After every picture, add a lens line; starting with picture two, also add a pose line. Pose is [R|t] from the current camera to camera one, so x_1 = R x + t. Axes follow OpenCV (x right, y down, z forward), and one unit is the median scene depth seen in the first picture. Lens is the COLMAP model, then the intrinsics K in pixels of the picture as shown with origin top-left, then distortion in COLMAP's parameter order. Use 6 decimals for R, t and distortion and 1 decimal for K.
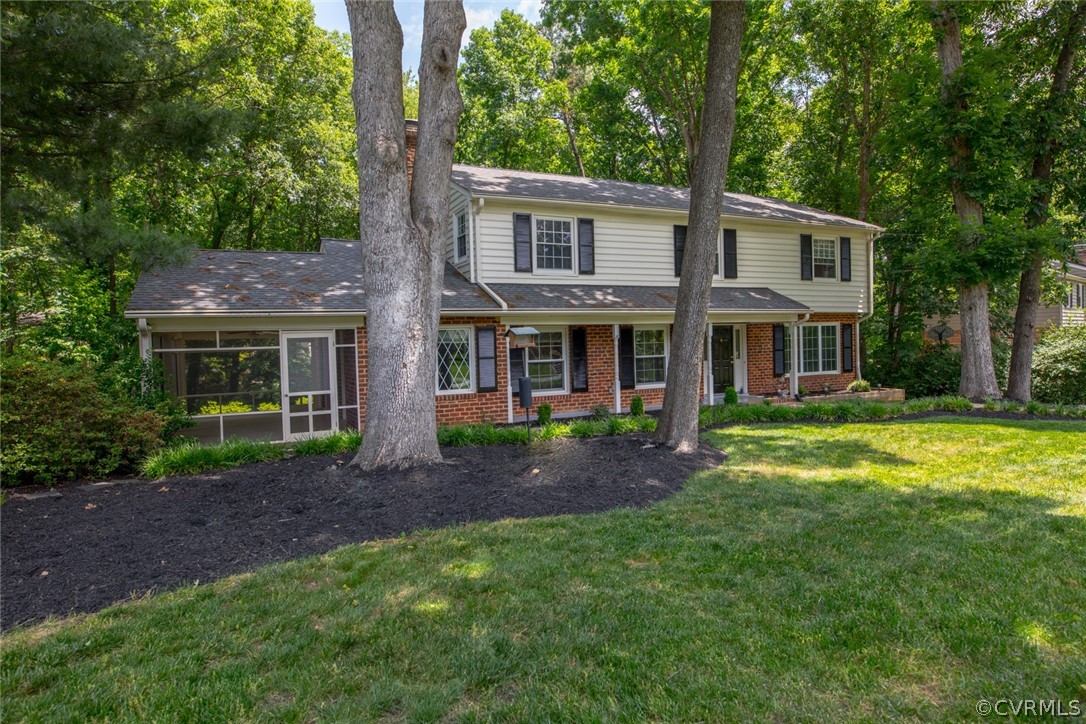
lens RADIAL K [[625.1, 0, 544.5], [0, 625.1, 361.4], [0, 0, 1]] dist [-0.017833, -0.001953]
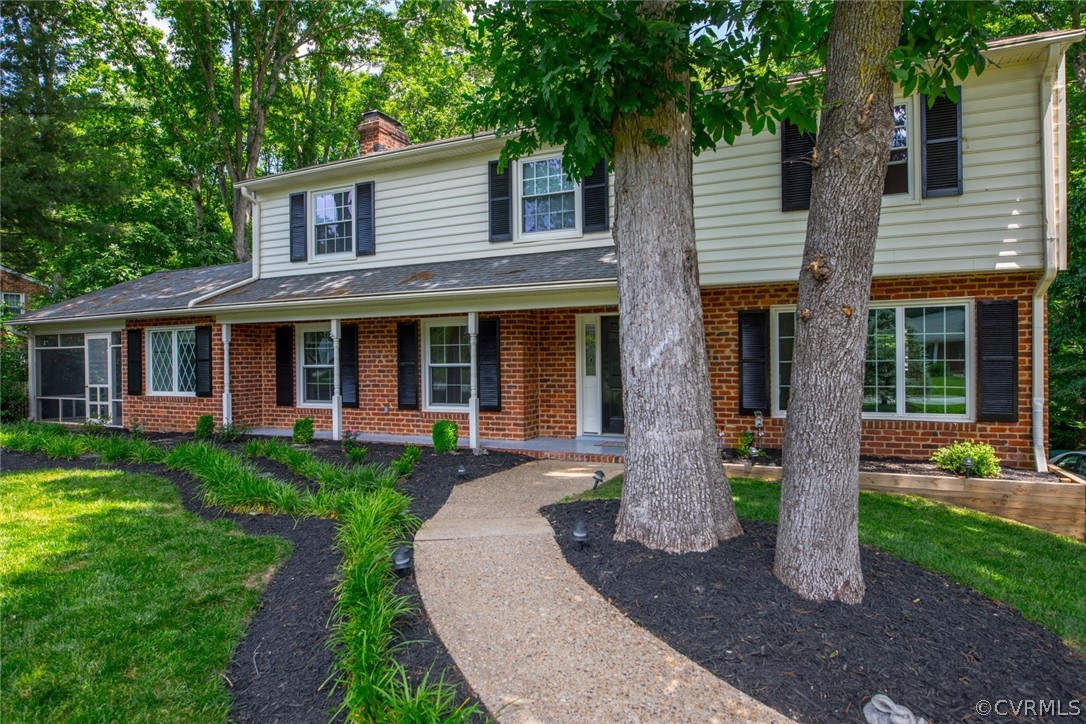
lens RADIAL K [[625.1, 0, 541.5], [0, 625.1, 359.5], [0, 0, 1]] dist [-0.017833, -0.001953]
pose [[0.630536, 0.022484, -0.775835, 0.813235], [-0.027194, 0.999607, 0.006868, -0.022753], [0.775684, 0.016768, 0.630899, 0.695739]]
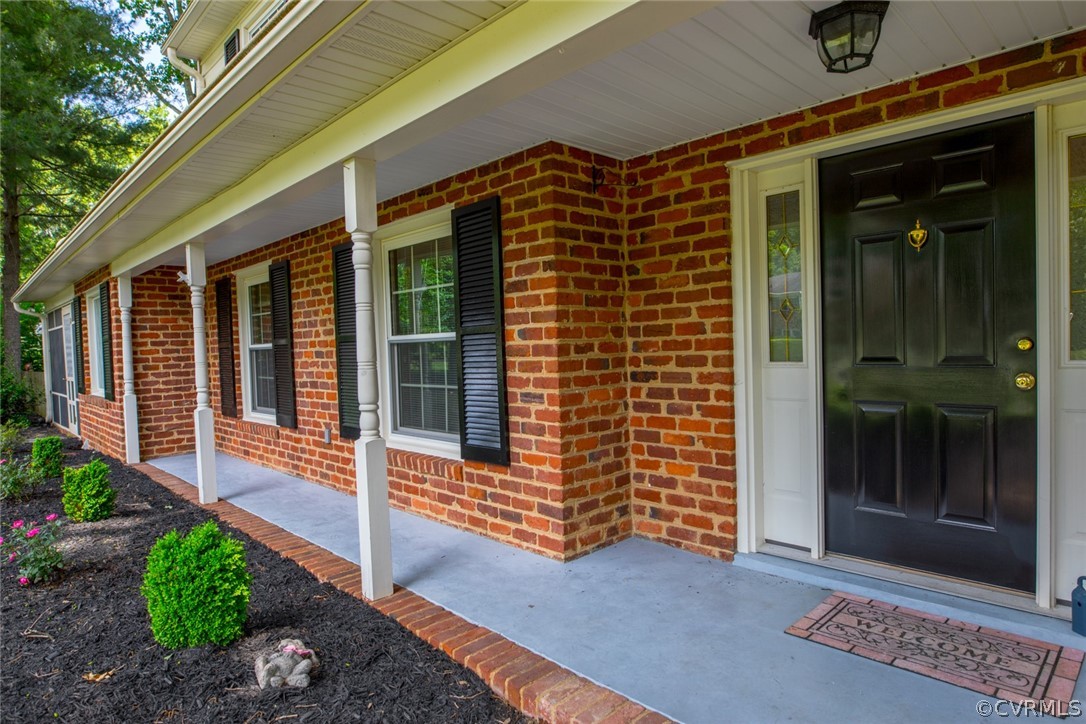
lens RADIAL K [[625.1, 0, 538.7], [0, 625.1, 362.9], [0, 0, 1]] dist [-0.017833, -0.001953]
pose [[0.315541, 0.049101, -0.947641, 0.483982], [-0.001122, 0.998679, 0.051372, -0.011880], [0.948911, -0.015147, 0.315179, 1.030038]]
